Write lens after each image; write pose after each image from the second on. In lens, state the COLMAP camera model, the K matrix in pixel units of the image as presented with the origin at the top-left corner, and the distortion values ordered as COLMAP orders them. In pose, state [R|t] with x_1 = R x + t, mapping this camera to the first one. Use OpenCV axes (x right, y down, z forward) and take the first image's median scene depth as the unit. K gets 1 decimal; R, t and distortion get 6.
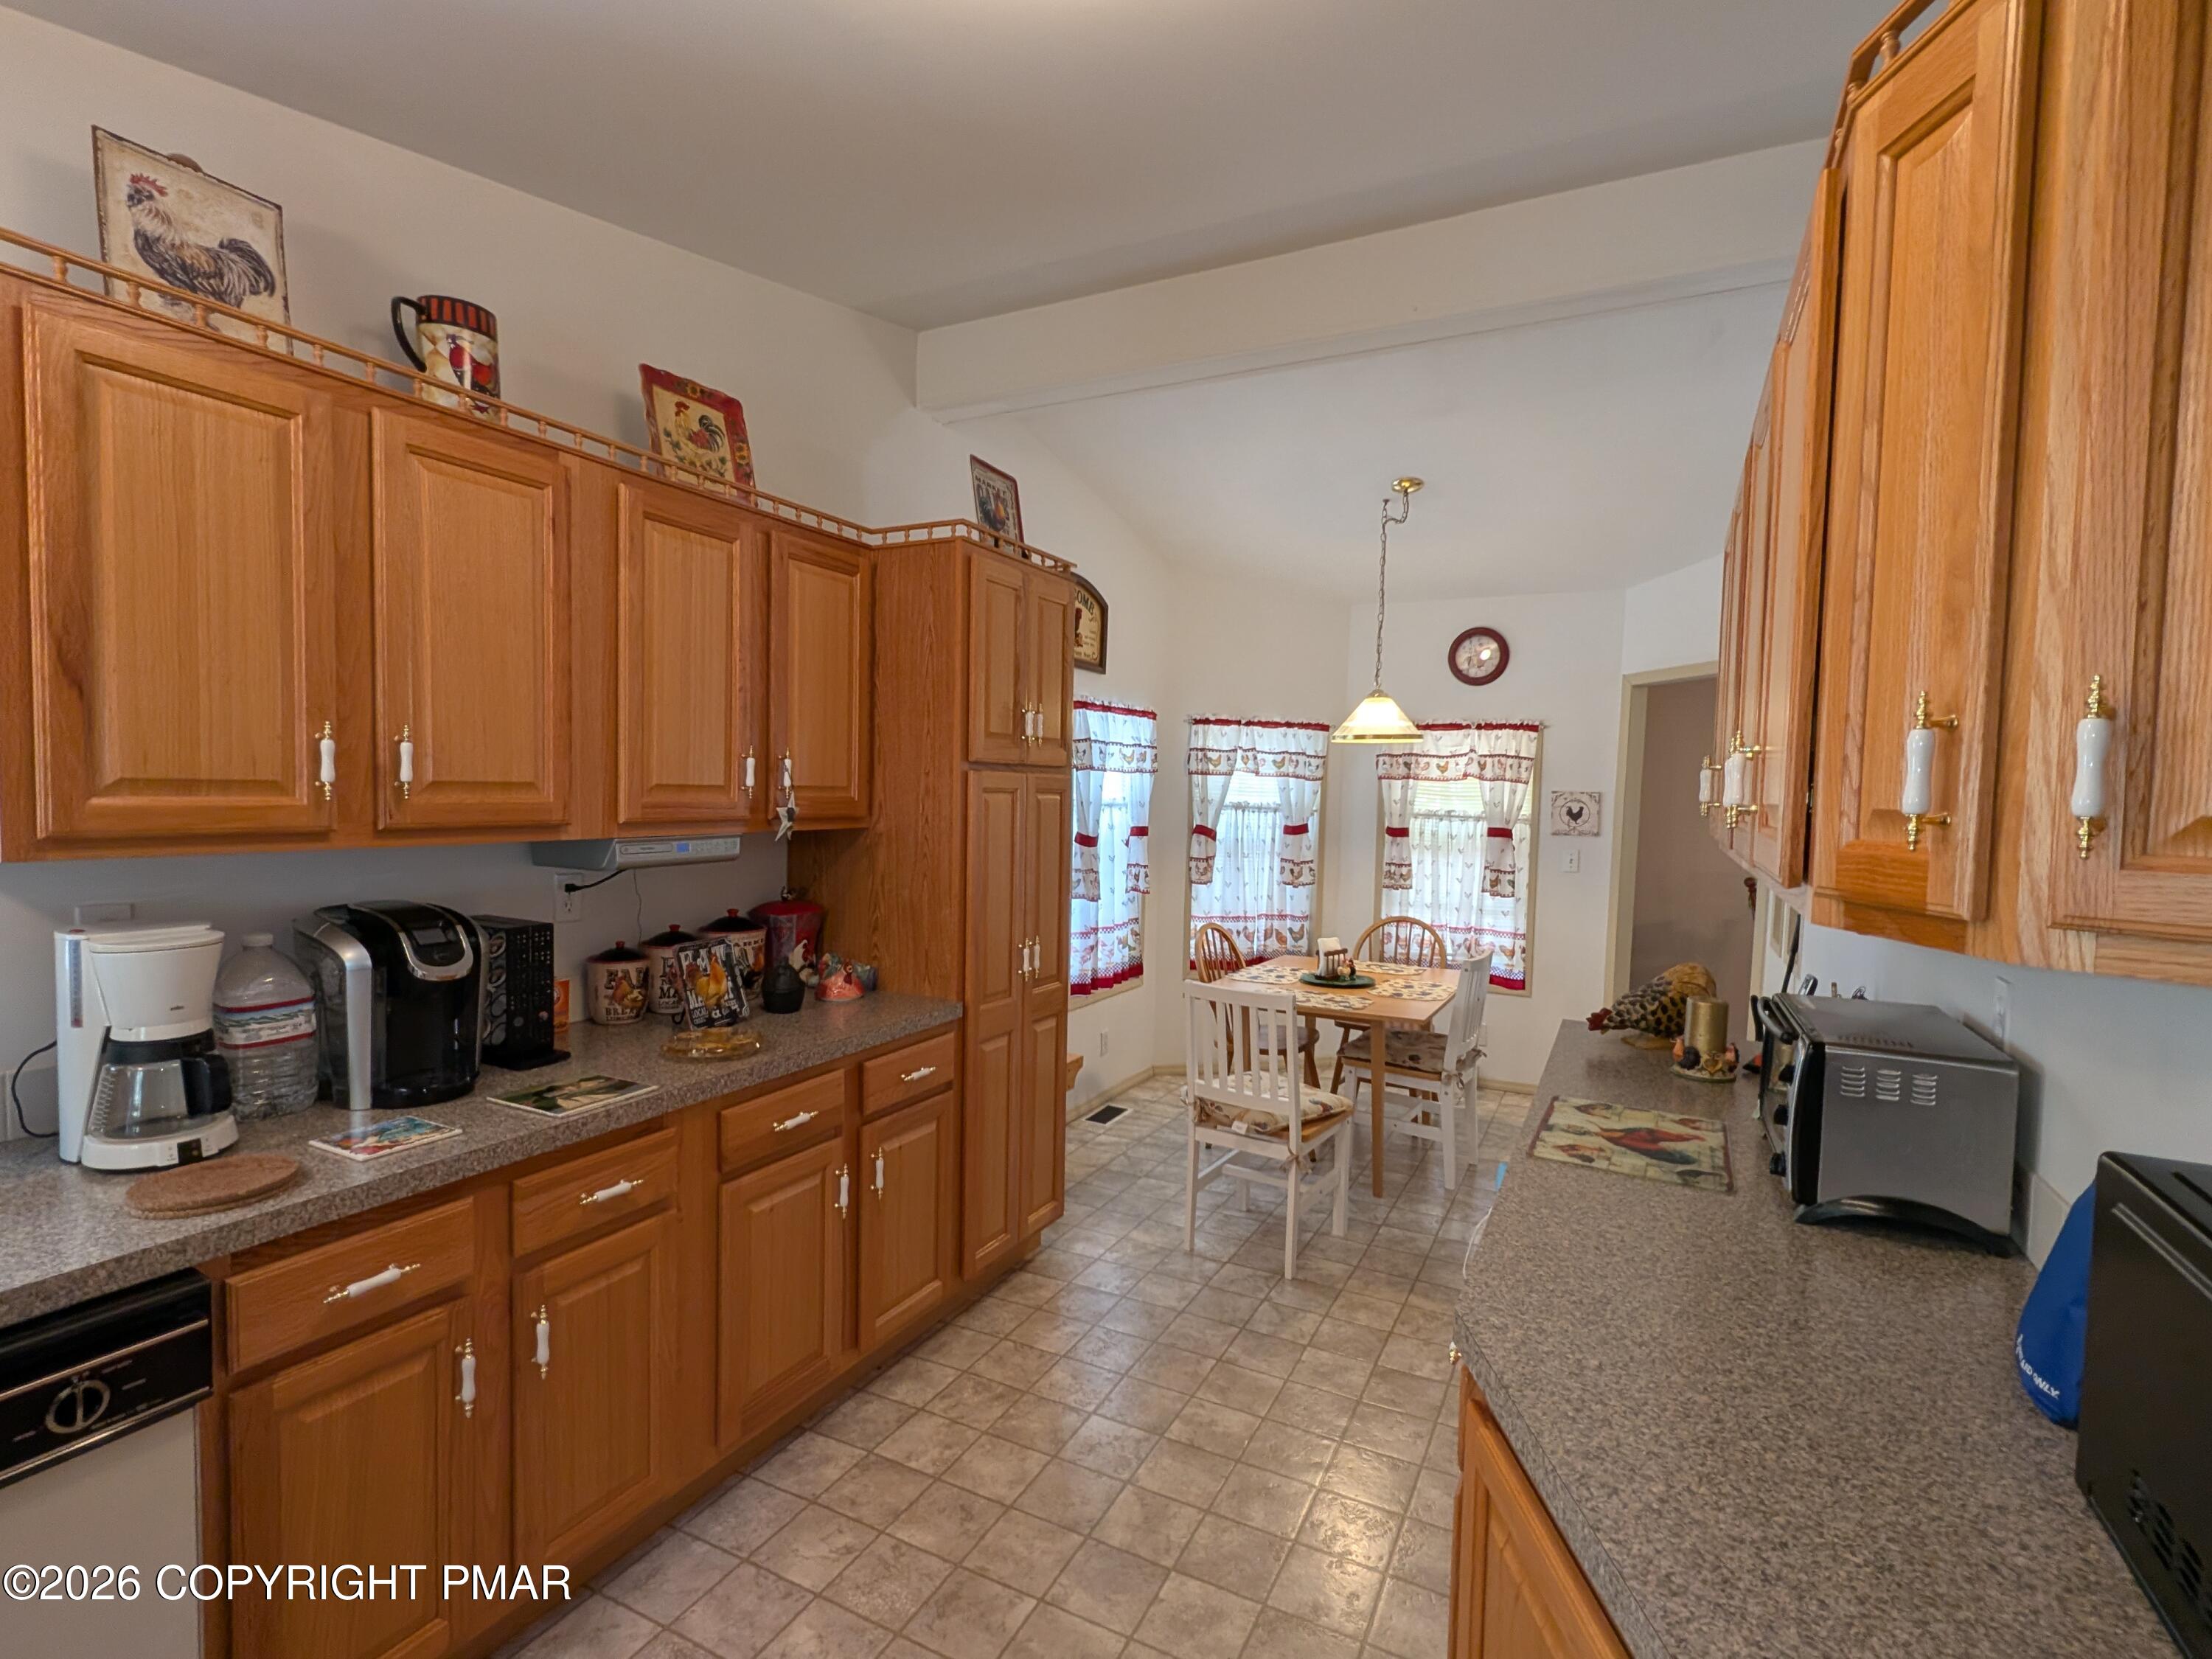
lens RADIAL K [[1043.0, 0, 1110.2], [0, 1043.0, 844.7], [0, 0, 1]] dist [0.000947, -0.000996]
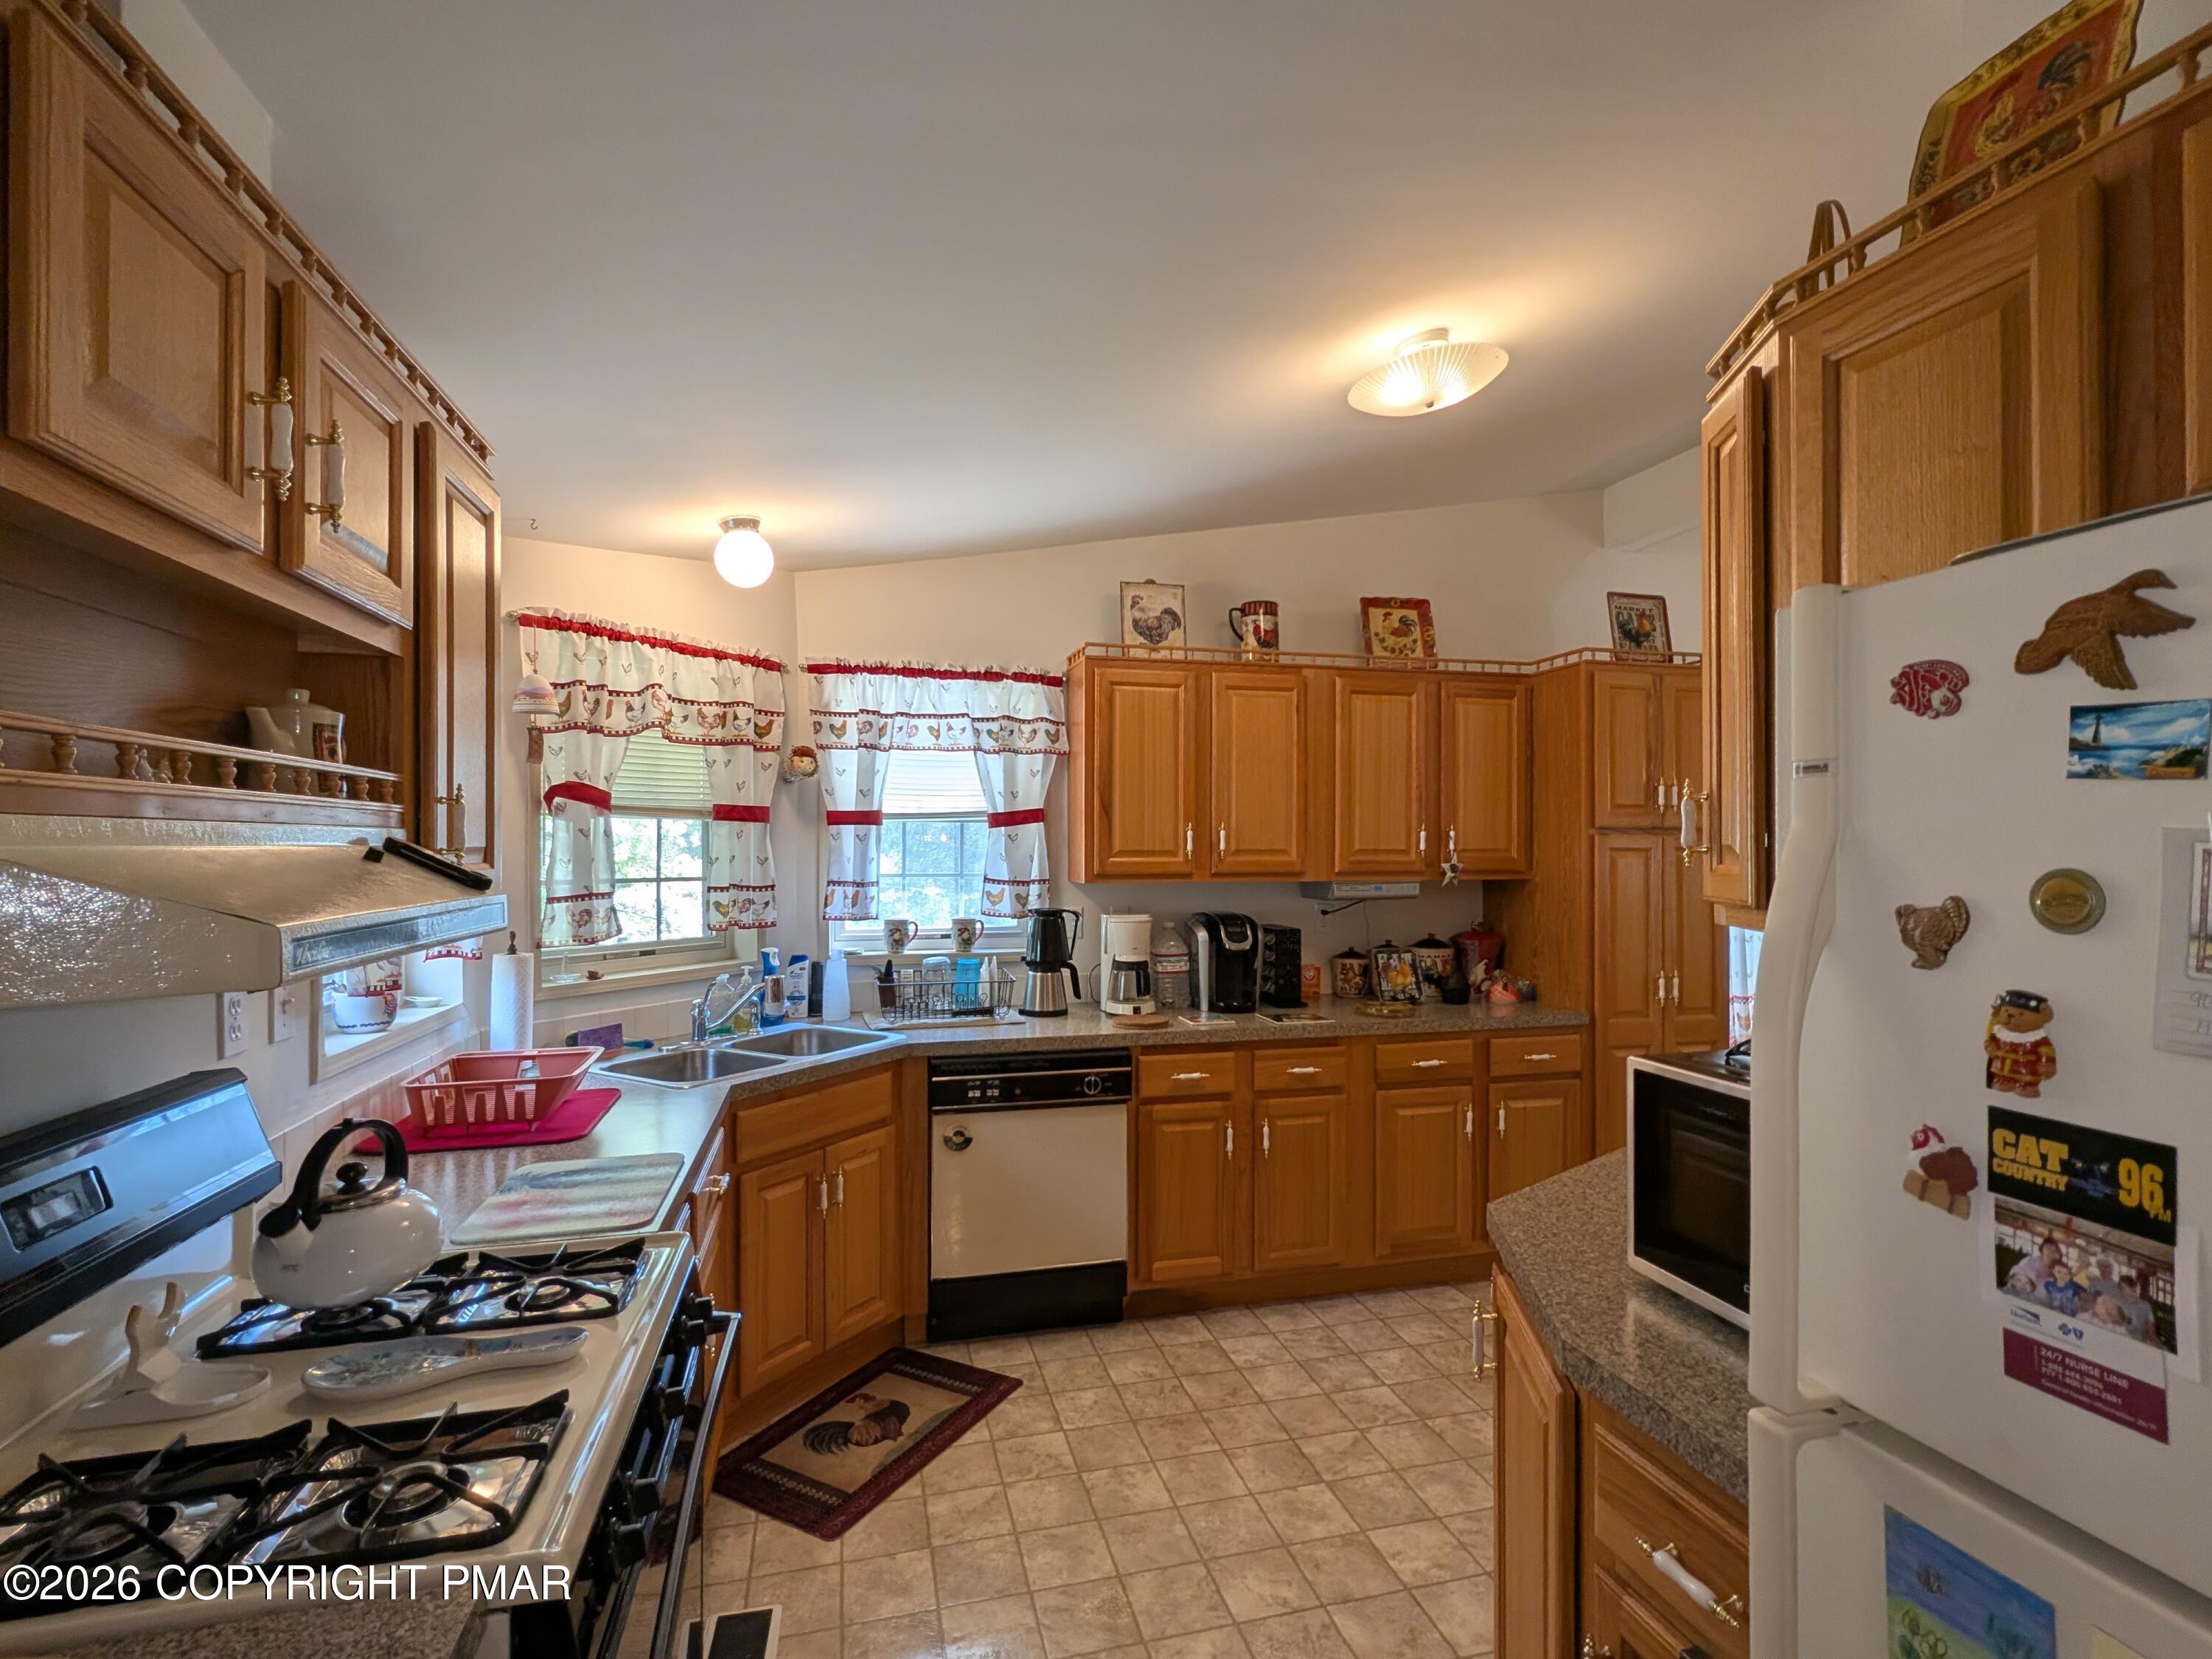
lens RADIAL K [[1043.0, 0, 1110.2], [0, 1043.0, 844.7], [0, 0, 1]] dist [0.000947, -0.000996]
pose [[0.663674, -0.023345, -0.747658, 0.508813], [-0.026772, 0.998131, -0.054931, 0.034165], [0.747543, 0.056472, 0.661809, -0.371095]]
